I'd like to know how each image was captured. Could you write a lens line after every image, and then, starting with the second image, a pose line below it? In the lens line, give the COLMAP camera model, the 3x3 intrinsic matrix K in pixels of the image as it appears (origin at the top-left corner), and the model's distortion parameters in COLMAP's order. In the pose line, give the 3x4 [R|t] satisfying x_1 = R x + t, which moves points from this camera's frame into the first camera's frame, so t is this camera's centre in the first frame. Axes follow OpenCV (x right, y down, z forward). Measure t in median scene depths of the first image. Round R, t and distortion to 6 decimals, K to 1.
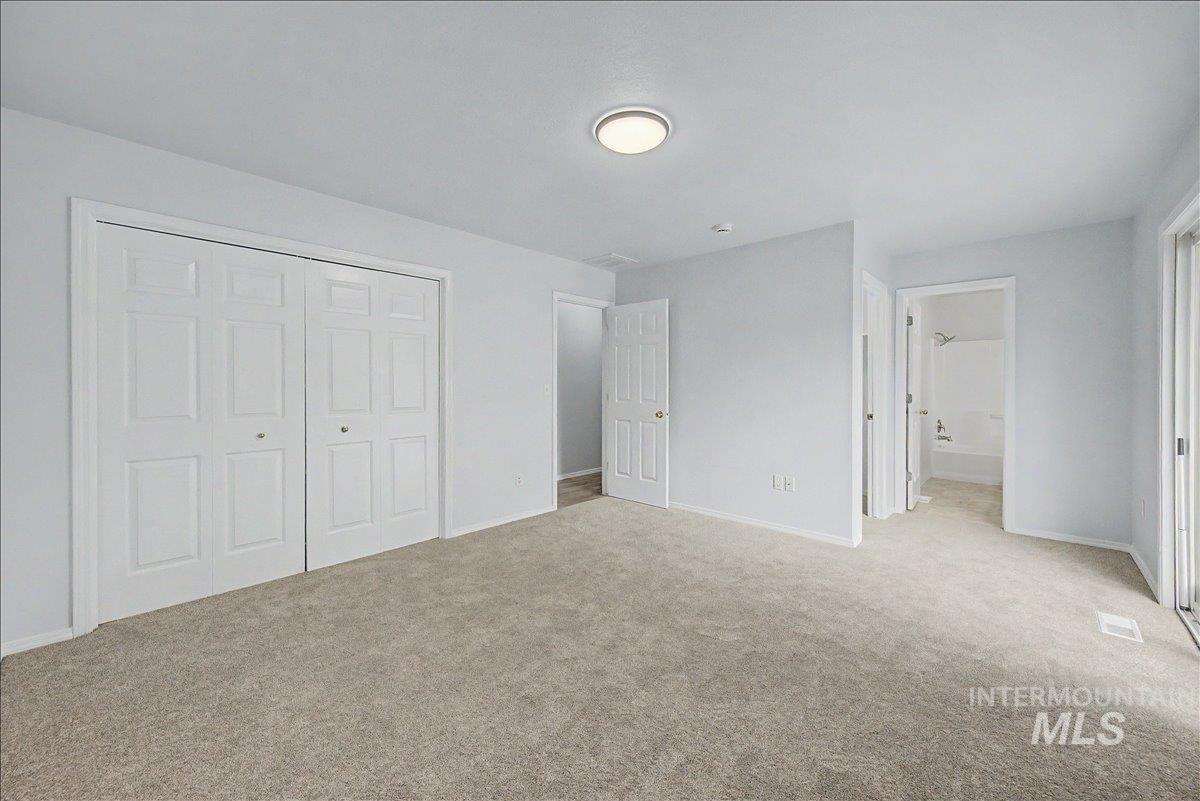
lens RADIAL K [[450.3, 0, 602.3], [0, 450.3, 395.0], [0, 0, 1]] dist [0.001368, -0.000001]
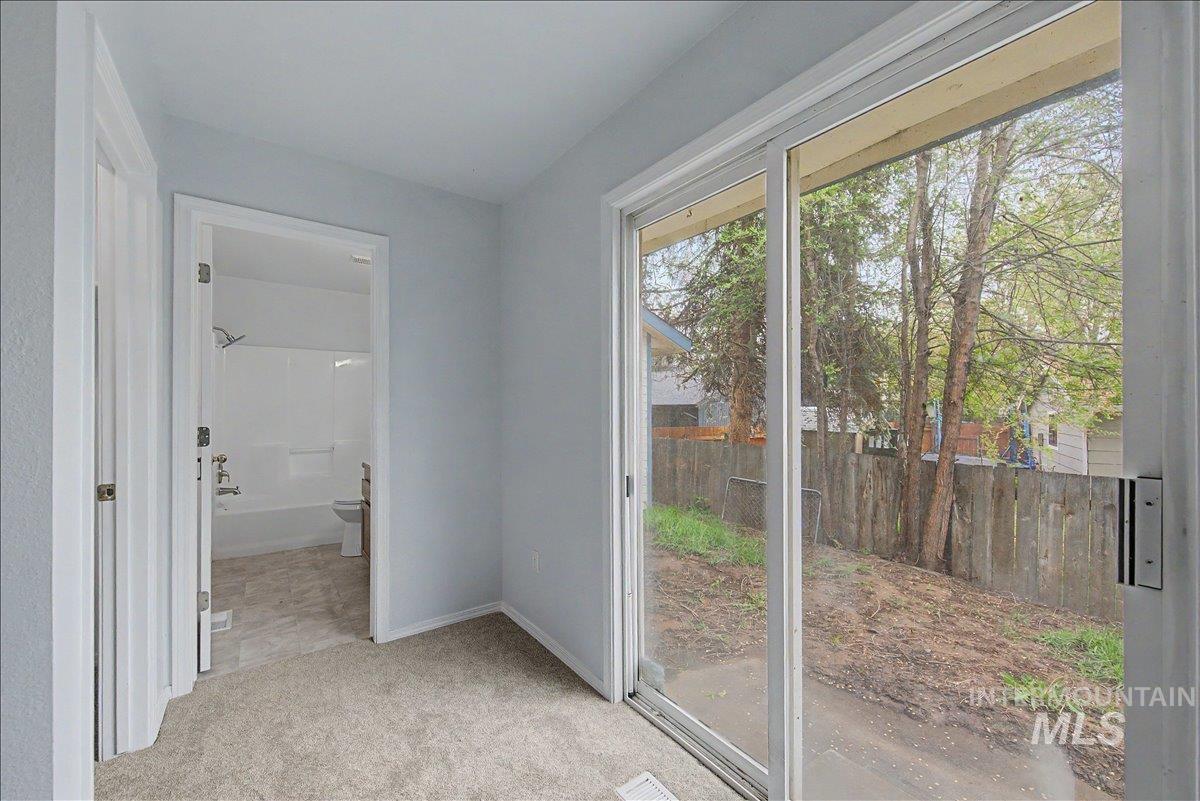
lens RADIAL K [[462.6, 0, 600.0], [0, 462.6, 400.5], [0, 0, 1]] dist [0.001070, -0.000070]
pose [[0.170965, 0.019824, 0.985078, 0.285353], [0.022541, 0.999457, -0.024026, -0.008811], [-0.985019, 0.026312, 0.170425, 0.530432]]
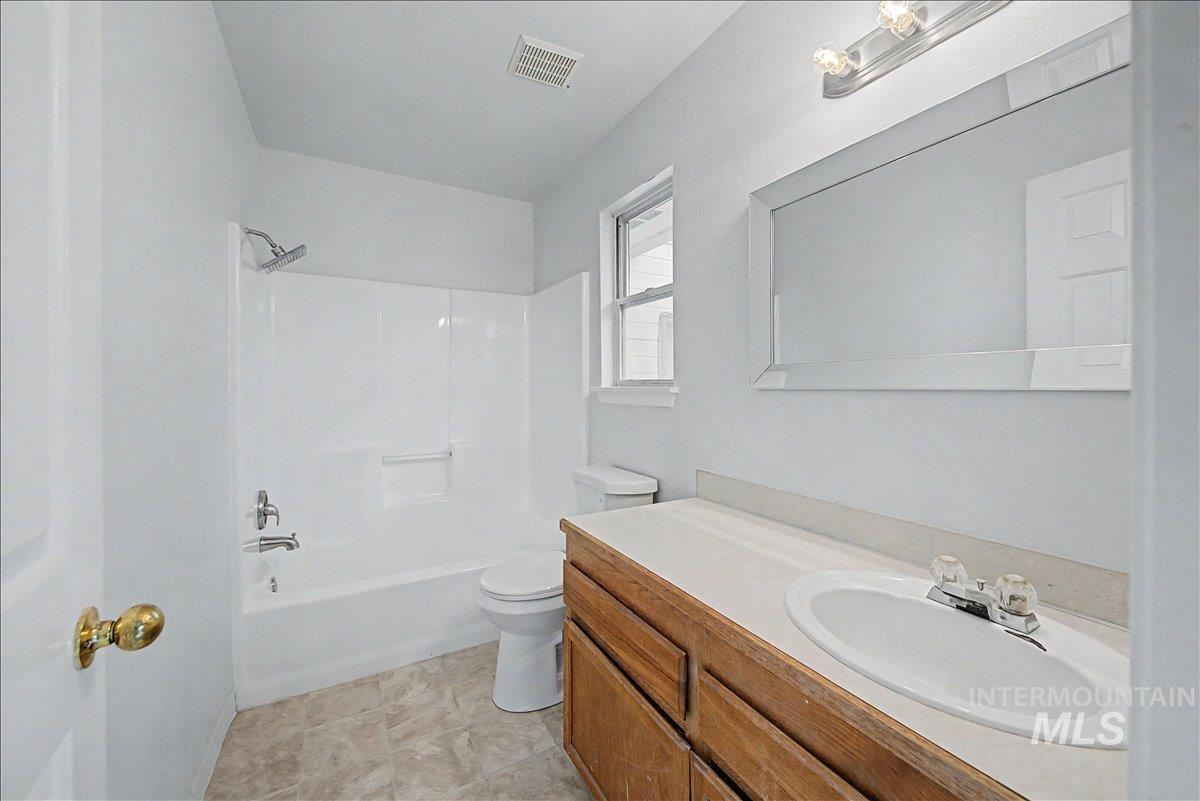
lens RADIAL K [[462.1, 0, 602.6], [0, 462.1, 389.4], [0, 0, 1]] dist [0.002669, -0.000454]
pose [[0.287868, 0.000592, 0.957670, 0.737008], [0.016905, 0.999841, -0.005700, -0.020253], [-0.957521, 0.017831, 0.287812, 0.986030]]
